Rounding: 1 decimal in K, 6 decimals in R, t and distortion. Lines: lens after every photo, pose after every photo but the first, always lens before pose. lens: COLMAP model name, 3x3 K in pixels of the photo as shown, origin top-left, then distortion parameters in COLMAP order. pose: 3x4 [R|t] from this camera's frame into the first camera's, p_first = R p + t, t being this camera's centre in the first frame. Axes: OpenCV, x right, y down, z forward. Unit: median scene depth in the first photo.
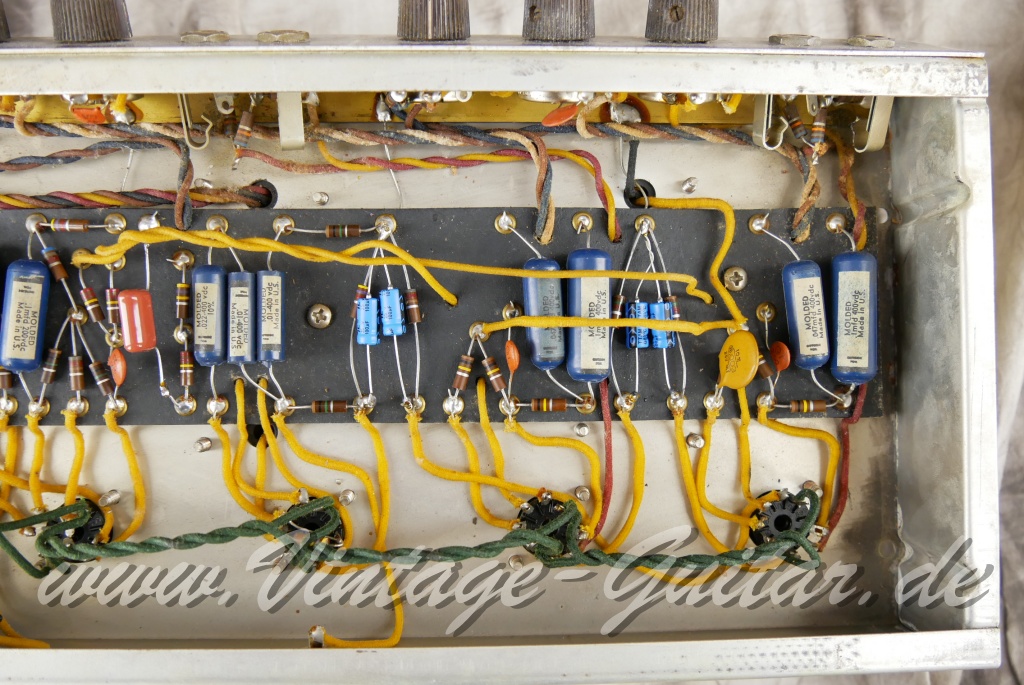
lens RADIAL K [[893.4, 0, 512.0], [0, 893.4, 342.5], [0, 0, 1]] dist [-0.088618, 0.097633]
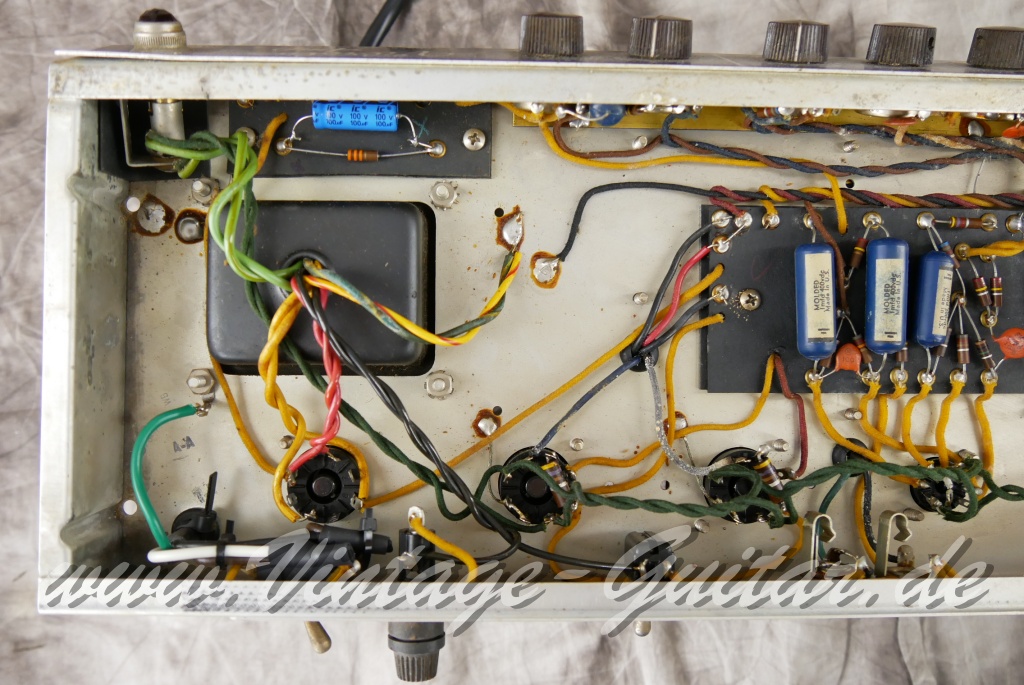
lens RADIAL K [[893.4, 0, 512.0], [0, 893.4, 342.5], [0, 0, 1]] dist [-0.088618, 0.097633]
pose [[0.999923, 0.012338, -0.001498, -1.069141], [-0.012338, 0.999924, -0.000161, 0.033318], [0.001496, 0.000180, 0.999999, -0.170793]]
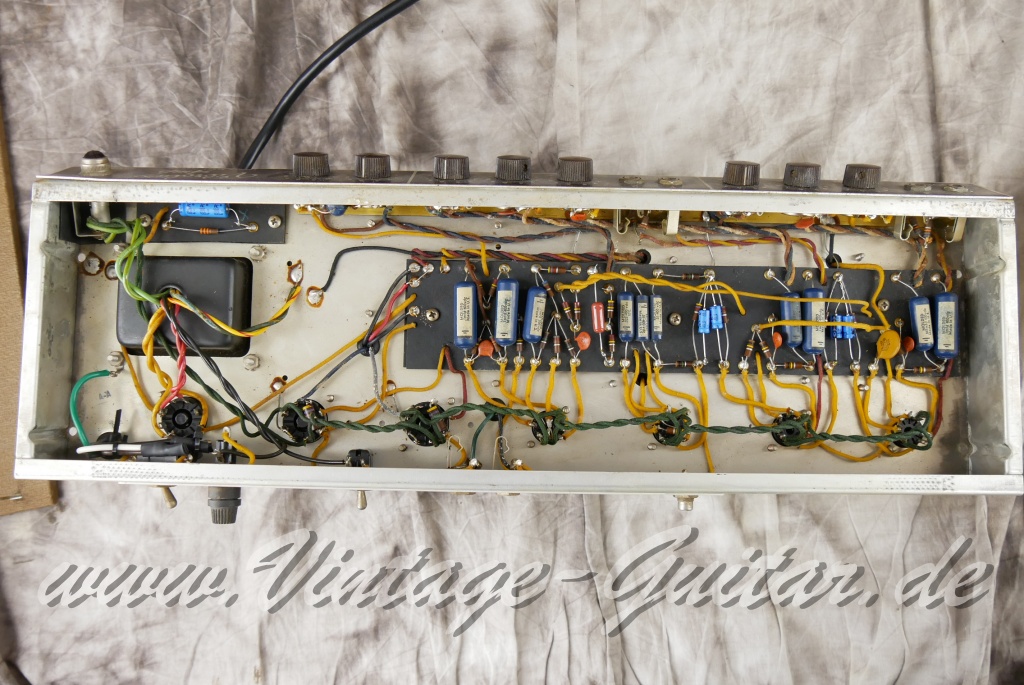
lens RADIAL K [[893.4, 0, 512.0], [0, 893.4, 342.5], [0, 0, 1]] dist [-0.088618, 0.097633]
pose [[0.999356, 0.021459, -0.028769, -0.524677], [-0.023017, 0.998224, -0.054951, 0.140184], [0.027539, 0.055577, 0.998075, -0.985553]]
